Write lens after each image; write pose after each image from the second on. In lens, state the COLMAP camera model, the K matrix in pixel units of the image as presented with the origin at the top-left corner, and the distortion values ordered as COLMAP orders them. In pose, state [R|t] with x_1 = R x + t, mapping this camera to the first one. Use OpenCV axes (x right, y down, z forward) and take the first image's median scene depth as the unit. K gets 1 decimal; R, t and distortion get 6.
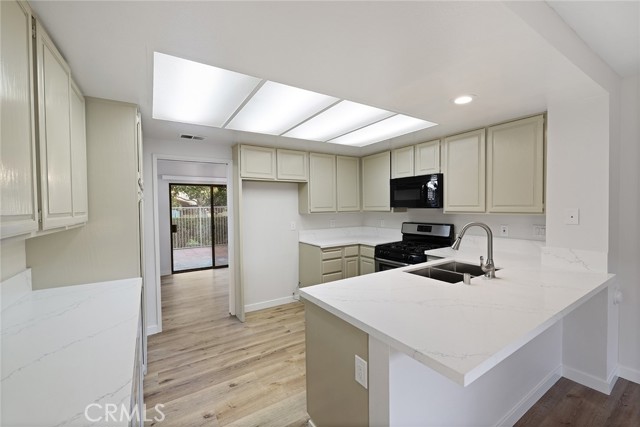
lens RADIAL K [[270.7, 0, 321.0], [0, 270.7, 212.8], [0, 0, 1]] dist [0.000071, -0.000164]
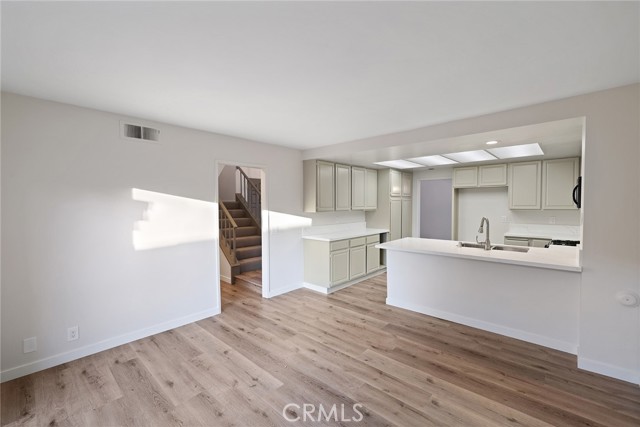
lens RADIAL K [[272.1, 0, 320.0], [0, 272.1, 213.5], [0, 0, 1]] dist [0.002080, 0.000158]
pose [[0.252026, 0.049607, -0.966448, 1.038097], [-0.021908, 0.998722, 0.045551, -0.021767], [0.967472, 0.009693, 0.252791, -0.227628]]
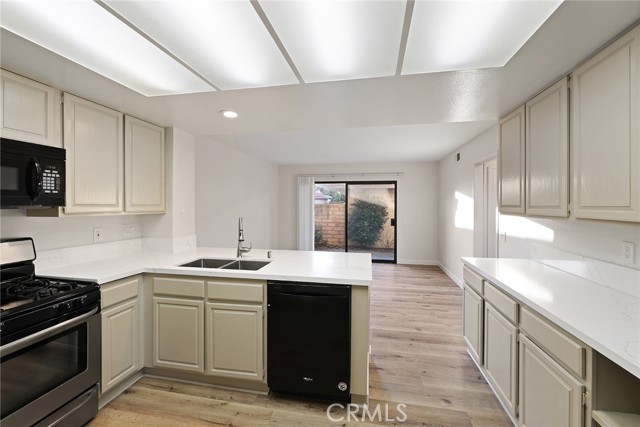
lens RADIAL K [[273.2, 0, 319.3], [0, 273.2, 205.0], [0, 0, 1]] dist [0.000087, -0.000001]
pose [[-0.720790, 0.010977, 0.693067, -0.320222], [0.026183, 0.999592, 0.011399, -0.013867], [-0.692659, 0.026363, -0.720783, 0.892349]]
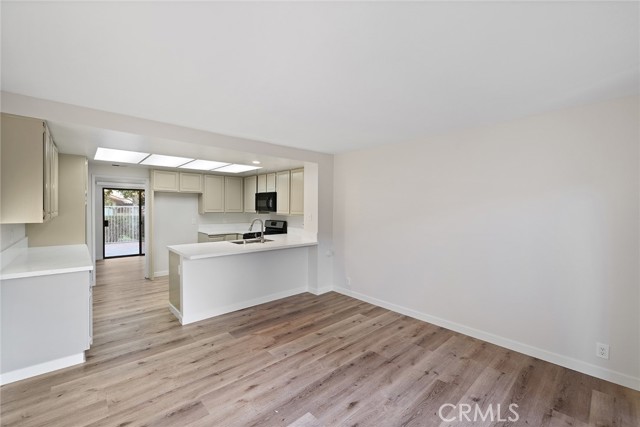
lens RADIAL K [[270.7, 0, 321.0], [0, 270.7, 212.8], [0, 0, 1]] dist [0.000071, -0.000164]
pose [[0.985248, 0.019745, 0.169990, 0.375262], [-0.018780, 0.999797, -0.007282, -0.002337], [-0.170099, 0.003982, 0.985419, -0.680065]]
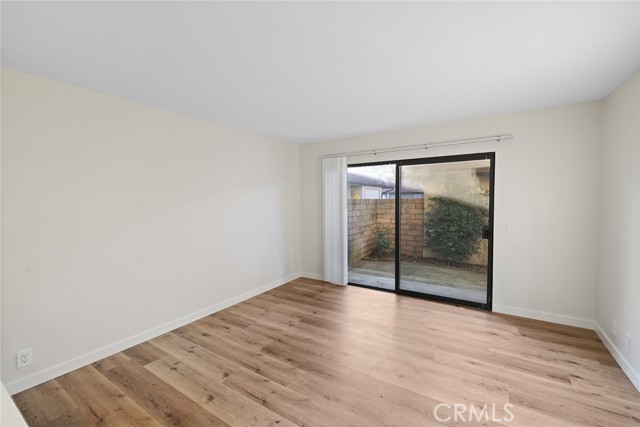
lens RADIAL K [[270.7, 0, 321.0], [0, 270.7, 212.8], [0, 0, 1]] dist [0.000071, -0.000164]
pose [[-0.413772, -0.026251, 0.910002, -0.040486], [0.039683, 0.998114, 0.046836, -0.002706], [-0.909515, 0.055491, -0.411950, 0.173349]]
